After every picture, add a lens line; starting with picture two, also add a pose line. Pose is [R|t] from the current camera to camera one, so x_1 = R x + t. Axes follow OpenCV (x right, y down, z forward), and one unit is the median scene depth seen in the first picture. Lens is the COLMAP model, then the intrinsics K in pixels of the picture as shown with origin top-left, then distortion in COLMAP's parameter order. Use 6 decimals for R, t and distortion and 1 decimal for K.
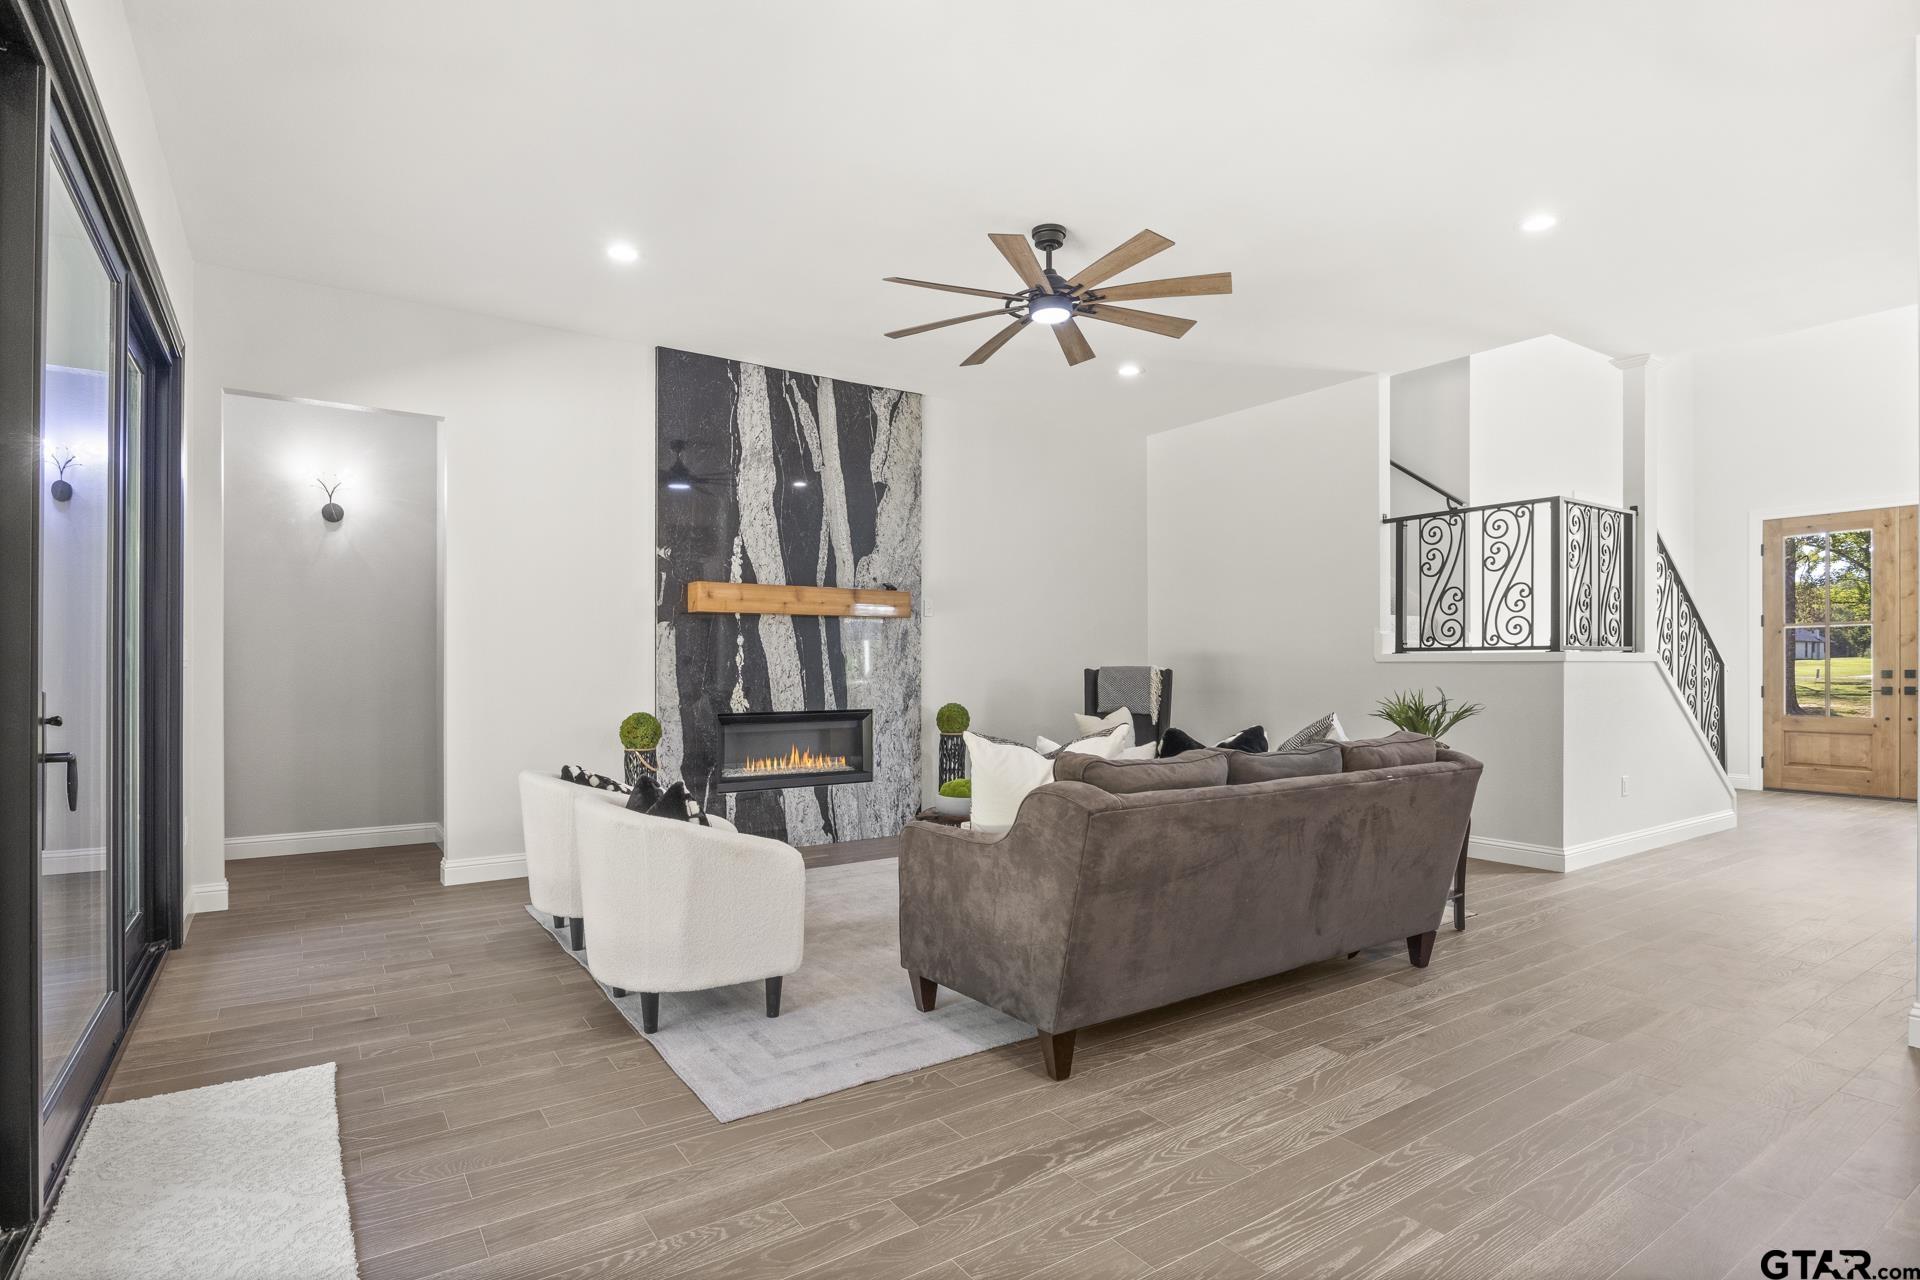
lens RADIAL K [[972.1, 0, 968.1], [0, 972.1, 664.7], [0, 0, 1]] dist [-0.003646, 0.000131]
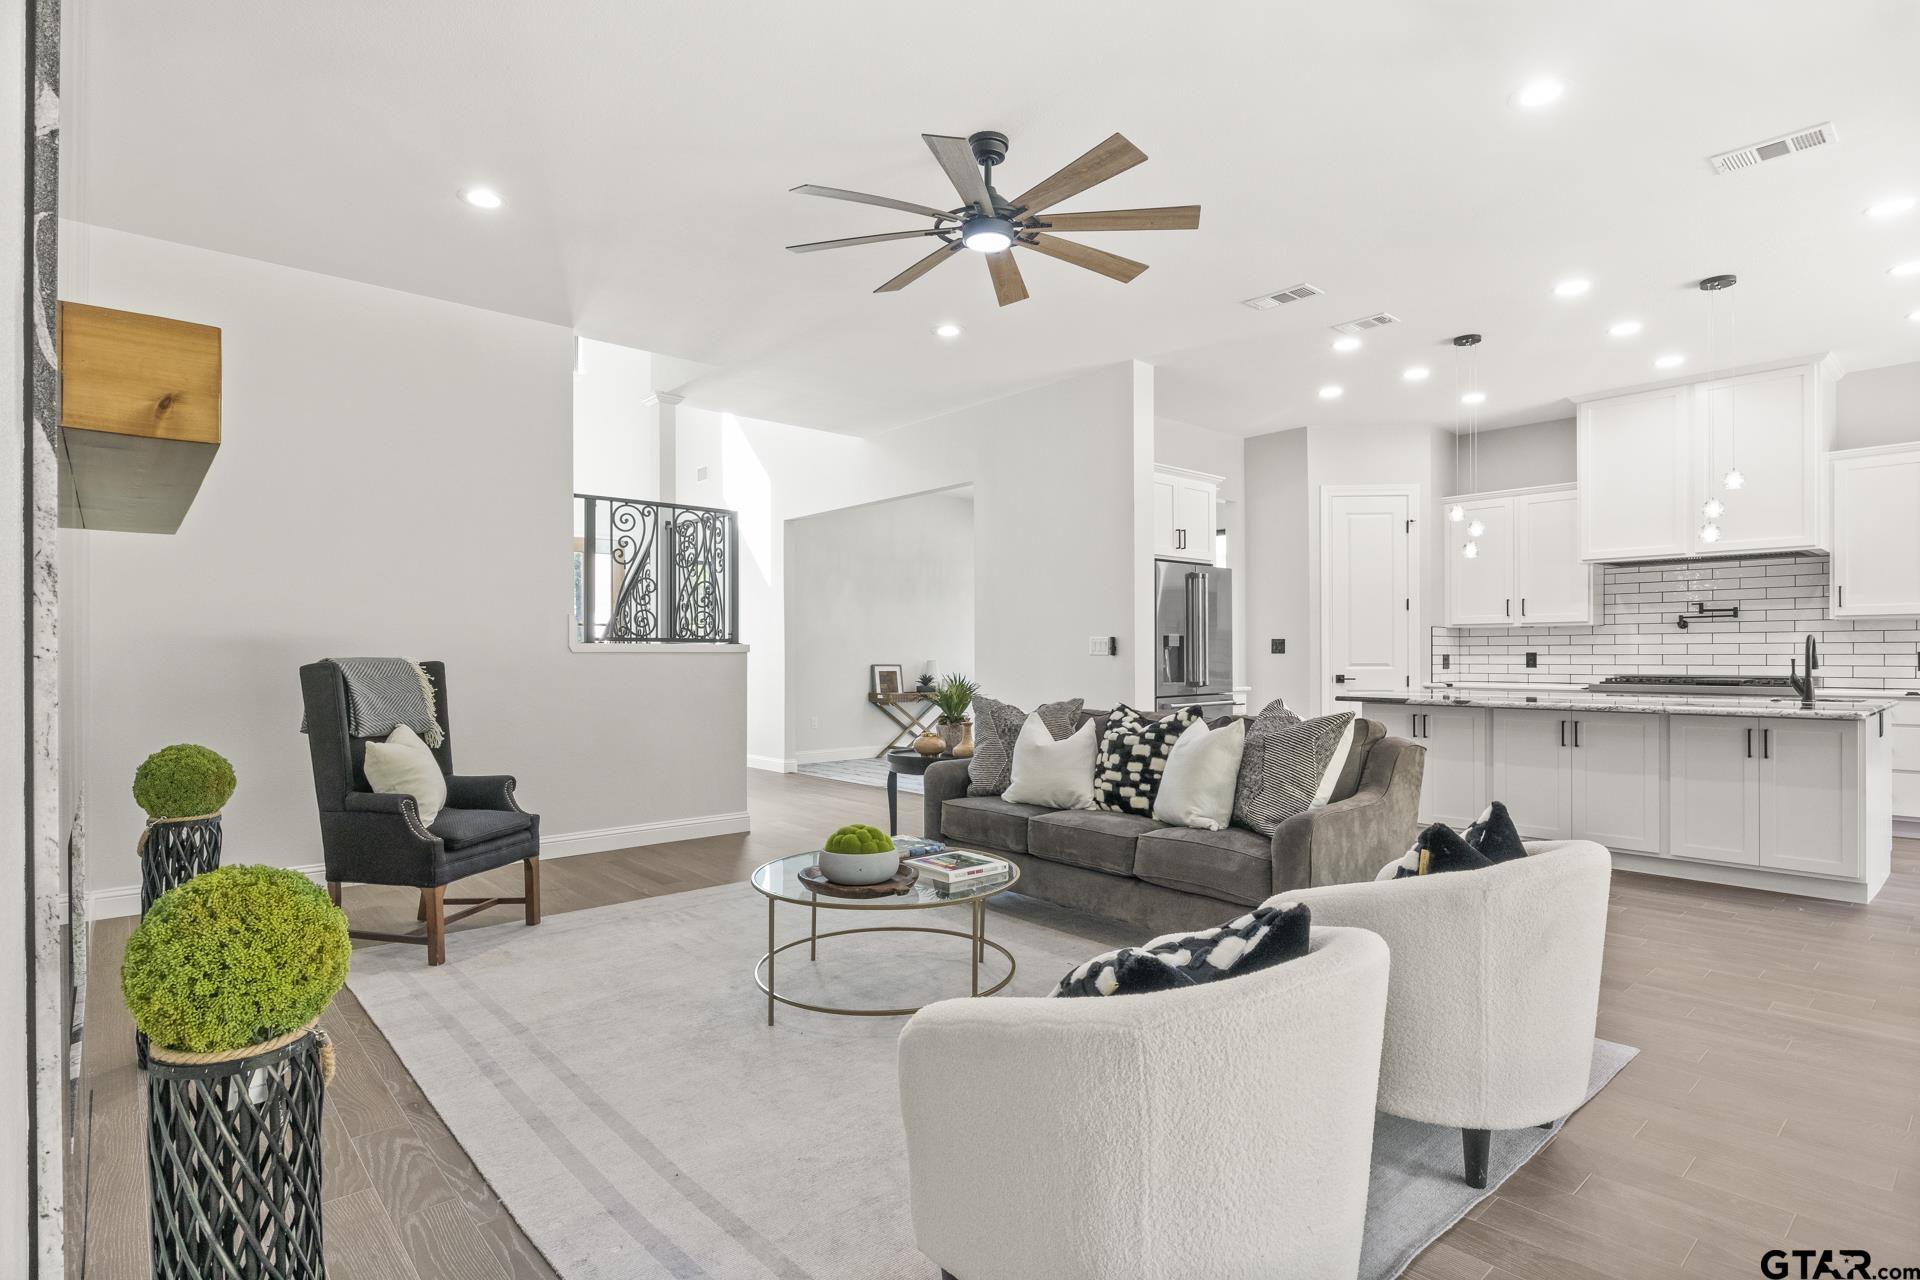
lens RADIAL K [[972.1, 0, 968.1], [0, 972.1, 664.7], [0, 0, 1]] dist [-0.003646, 0.000131]
pose [[-0.115600, -0.007786, 0.993265, -0.529556], [0.001624, 0.999966, 0.008027, 0.002526], [-0.993295, 0.002541, -0.115583, 0.778600]]
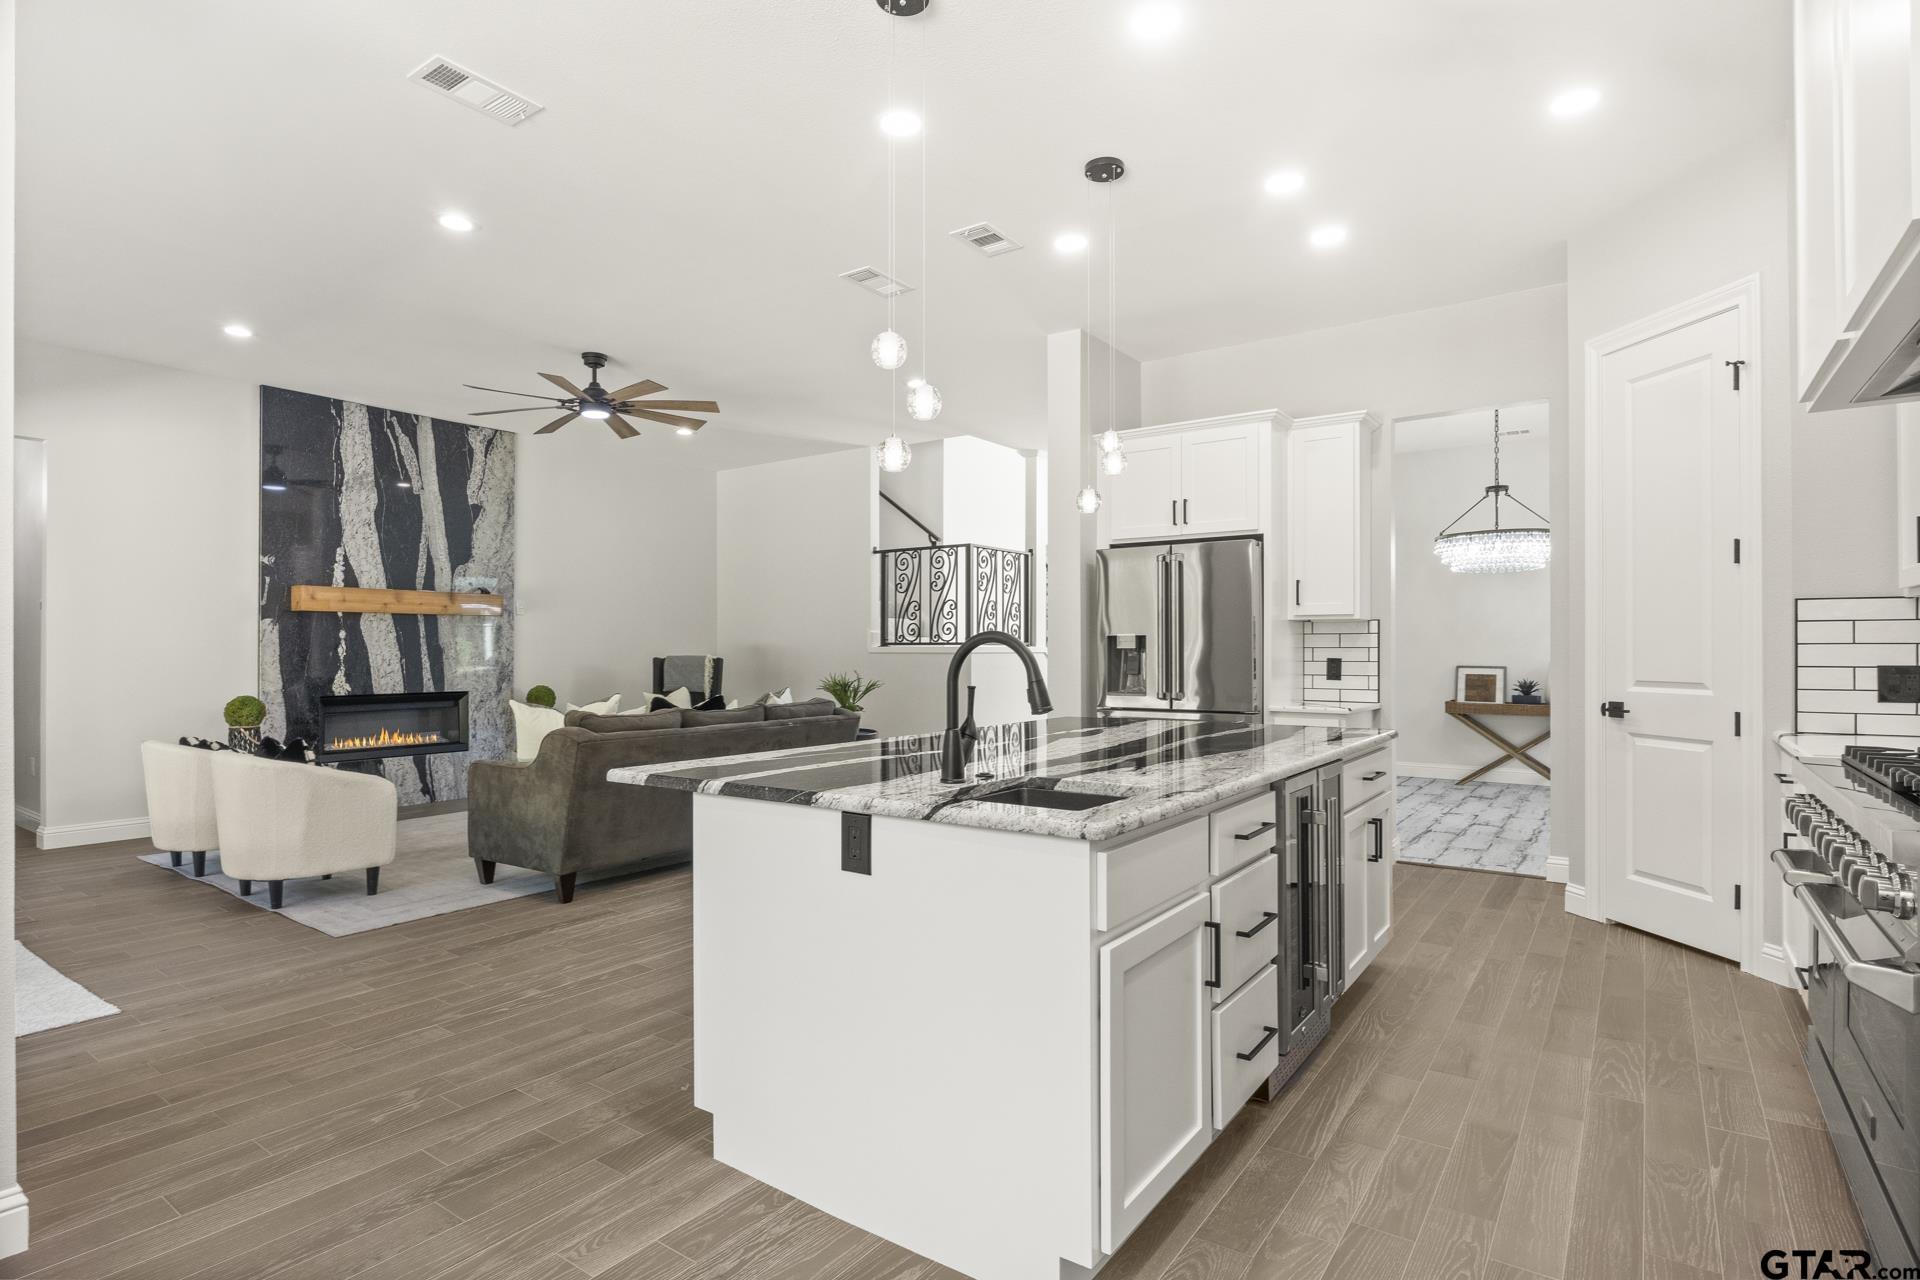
lens RADIAL K [[964.3, 0, 963.6], [0, 964.3, 646.1], [0, 0, 1]] dist [0.000726, 0.000175]
pose [[0.939556, 0.002467, 0.342387, 0.076099], [-0.001342, 0.999993, -0.003524, -0.007592], [-0.342394, 0.002851, 0.939552, -0.370714]]
